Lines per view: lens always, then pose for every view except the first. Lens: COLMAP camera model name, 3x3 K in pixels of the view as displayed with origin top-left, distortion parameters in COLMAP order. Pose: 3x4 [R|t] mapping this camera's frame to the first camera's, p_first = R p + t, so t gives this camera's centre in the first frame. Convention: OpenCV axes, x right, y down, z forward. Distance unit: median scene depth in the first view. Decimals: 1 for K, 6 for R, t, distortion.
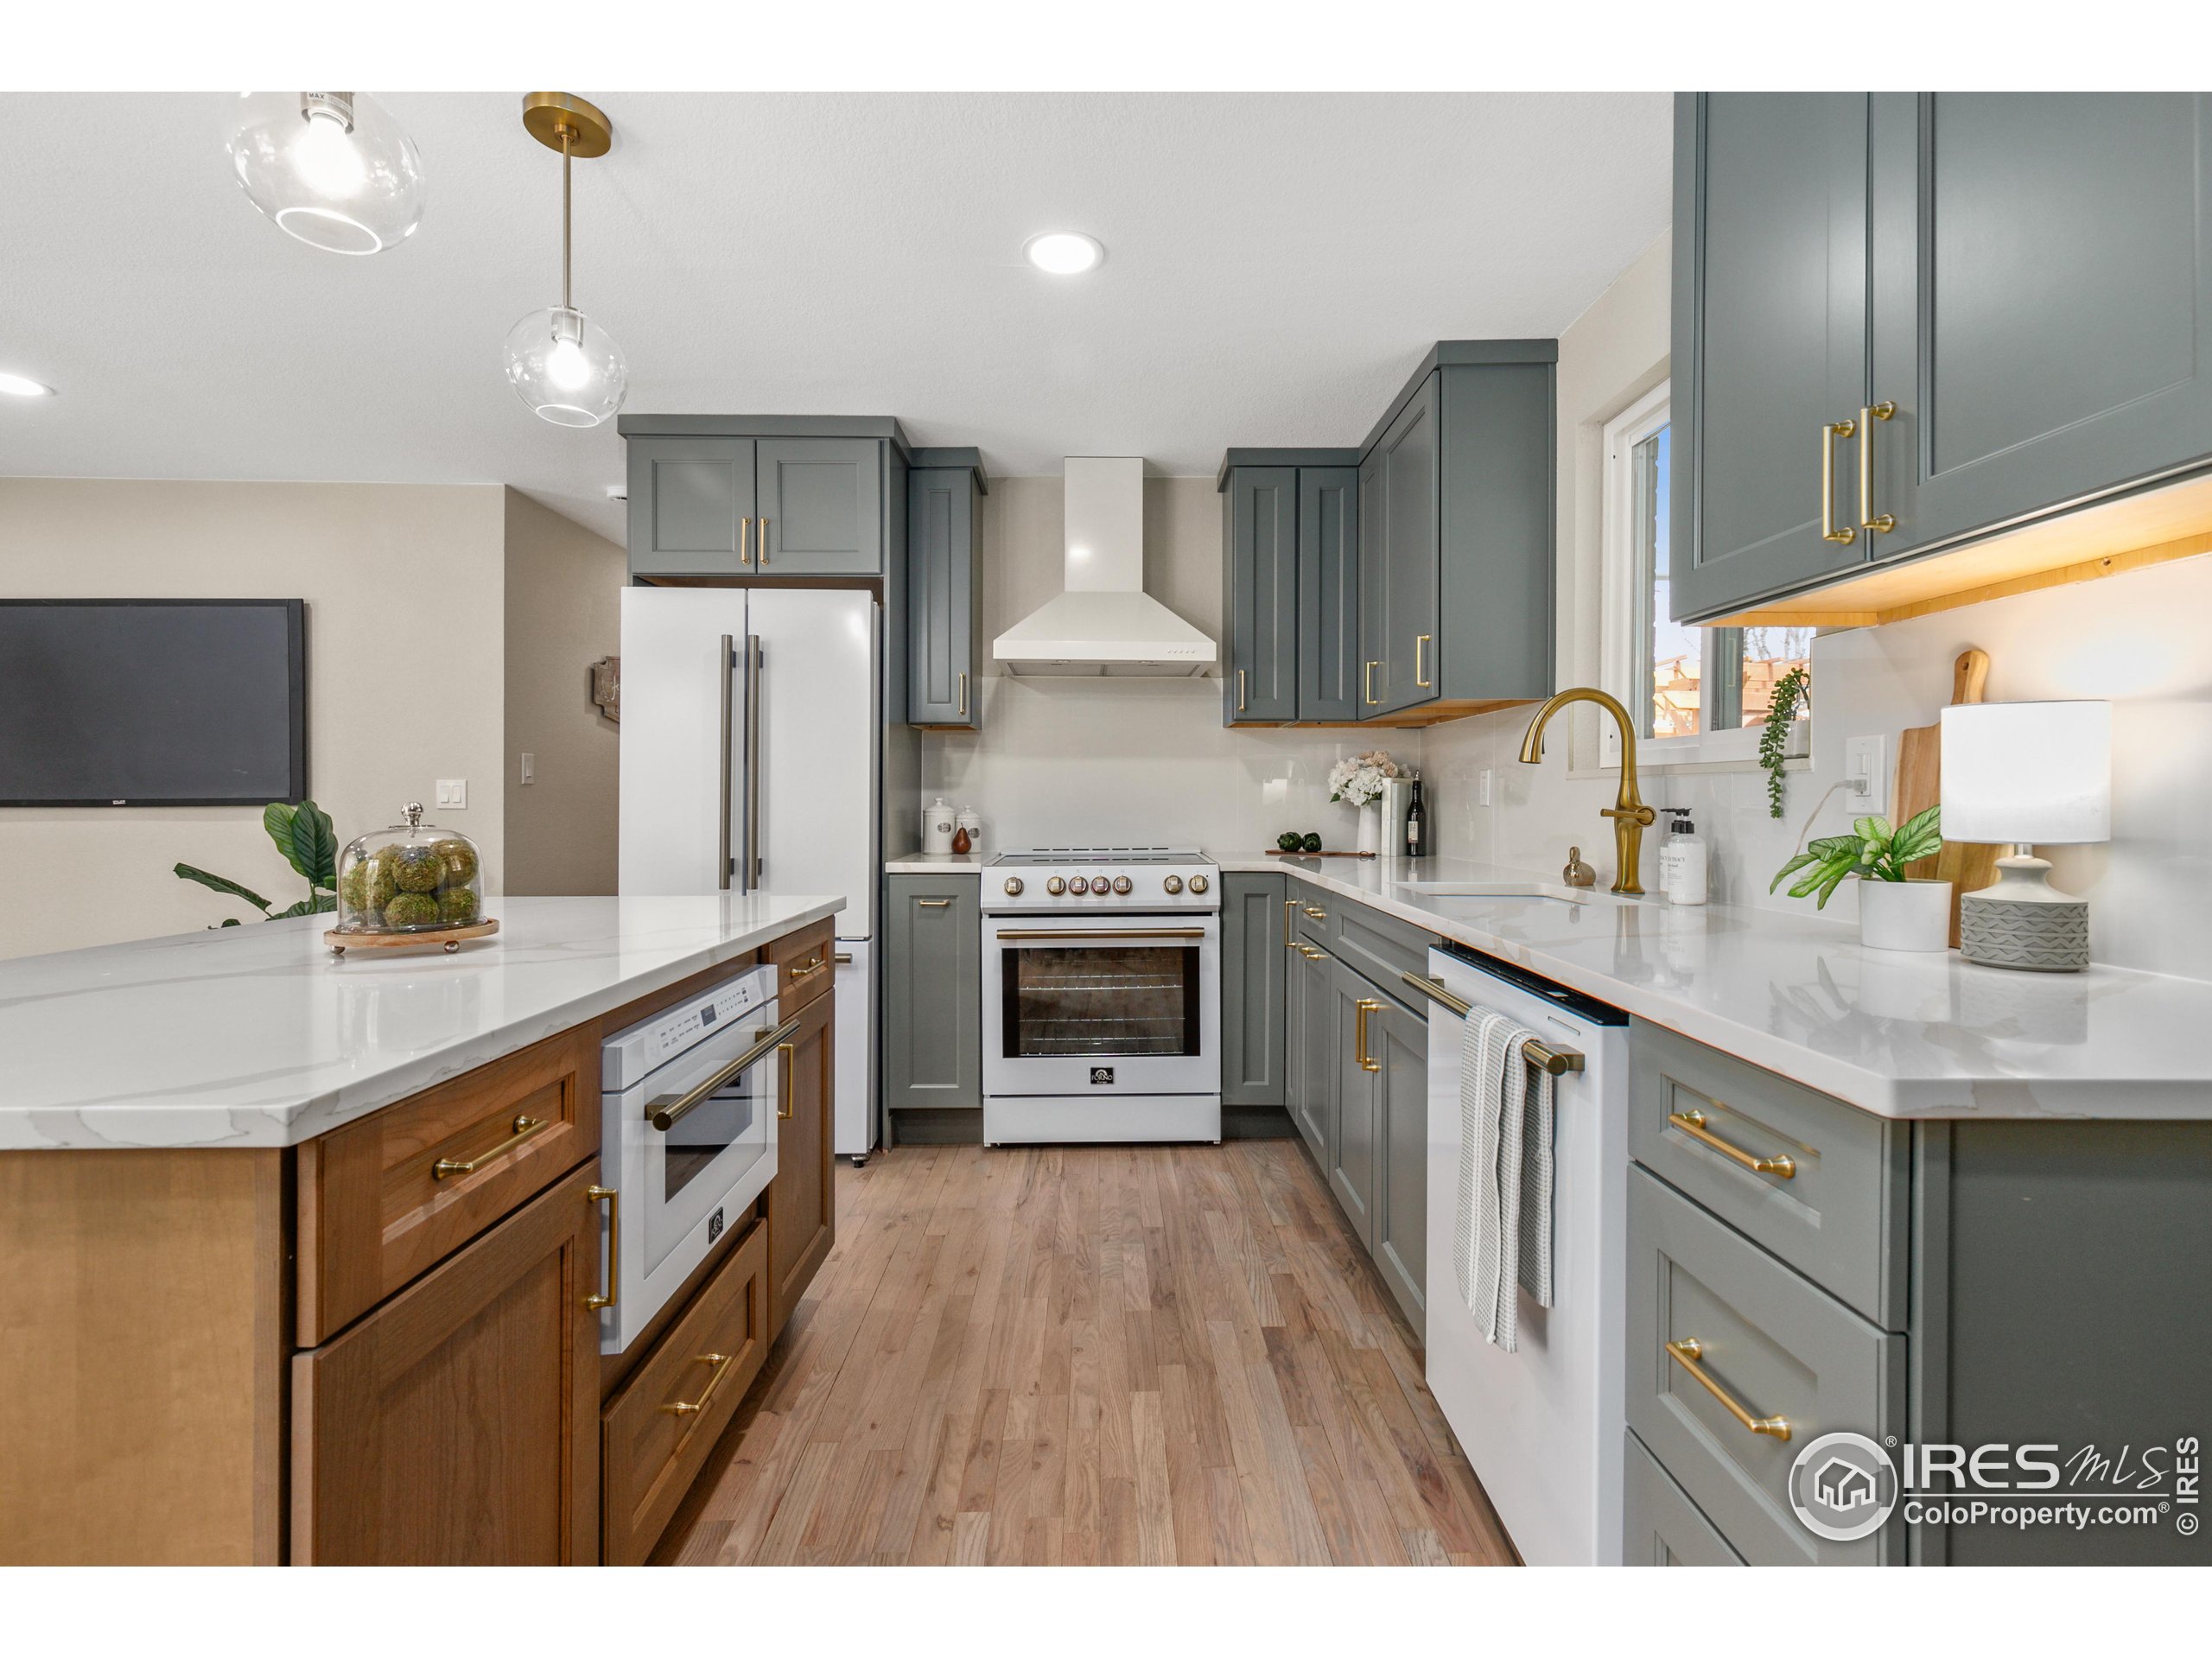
lens RADIAL K [[1011.4, 0, 1108.5], [0, 1011.4, 809.9], [0, 0, 1]] dist [0.010694, -0.003377]
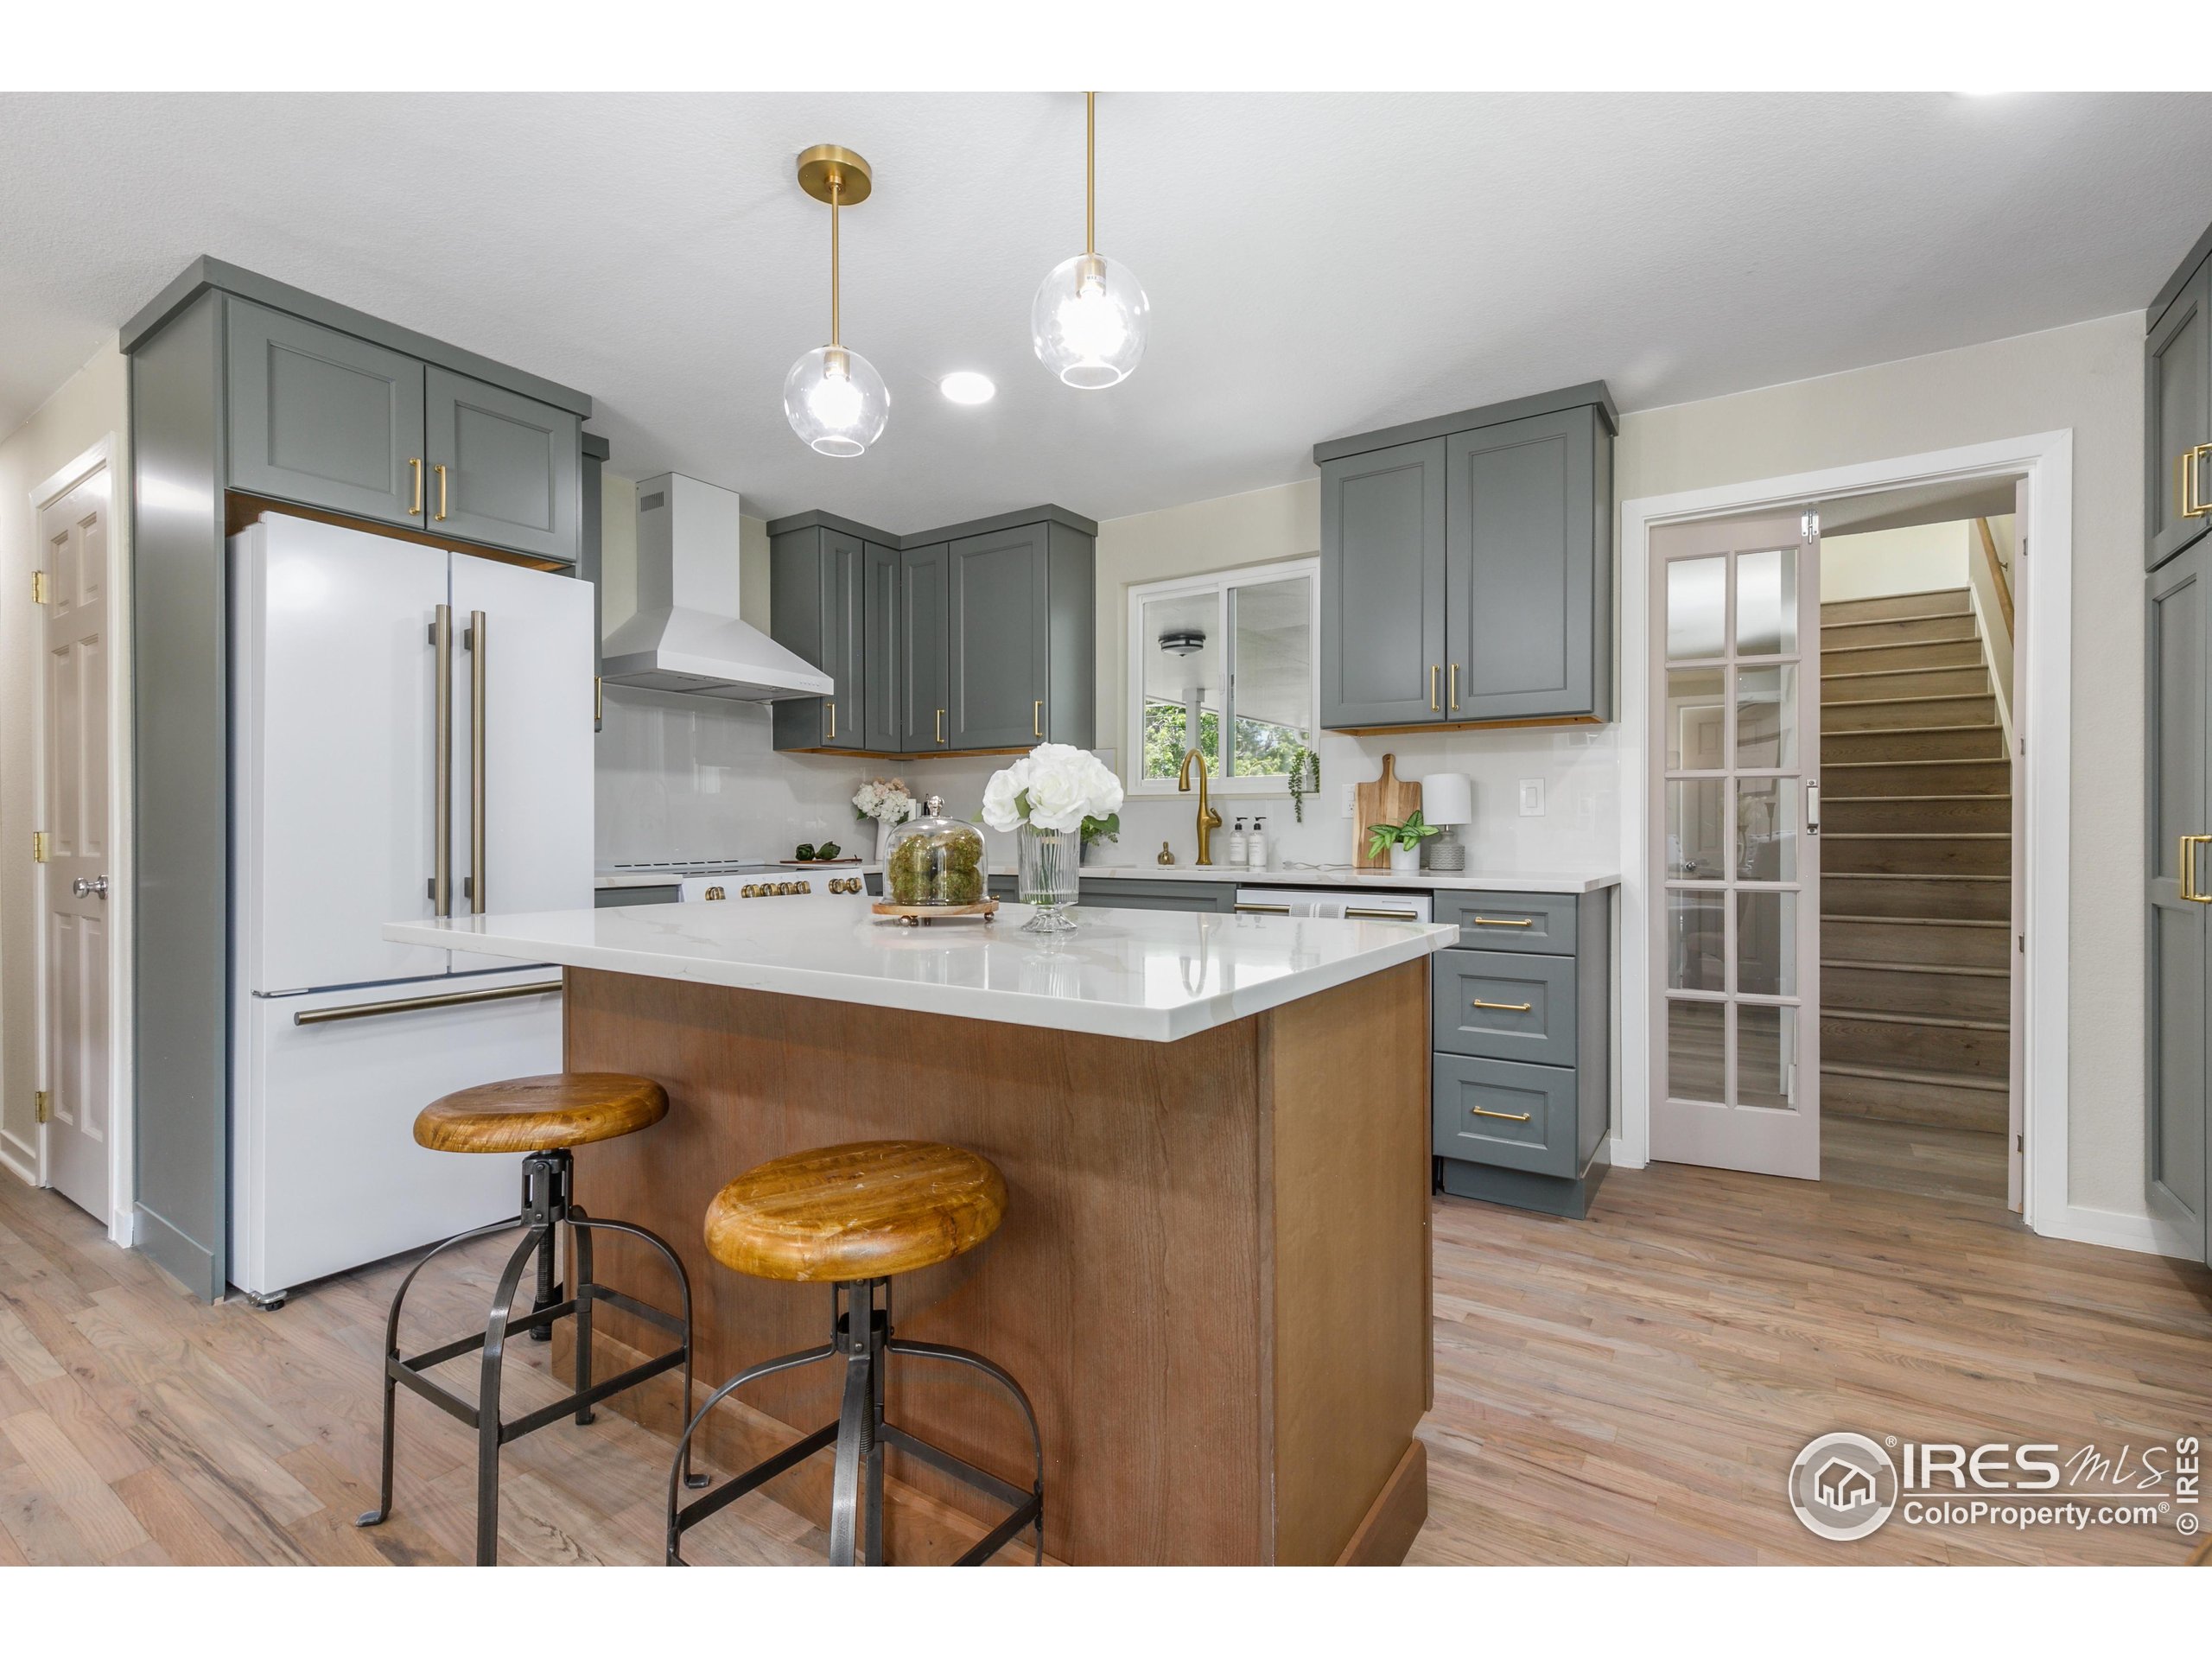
lens RADIAL K [[1011.4, 0, 1107.4], [0, 1011.4, 831.3], [0, 0, 1]] dist [0.010694, -0.003377]
pose [[0.561487, -0.005144, 0.827469, -0.741676], [0.007792, 0.999969, 0.000929, 0.012726], [-0.827449, 0.005926, 0.561510, 0.094098]]
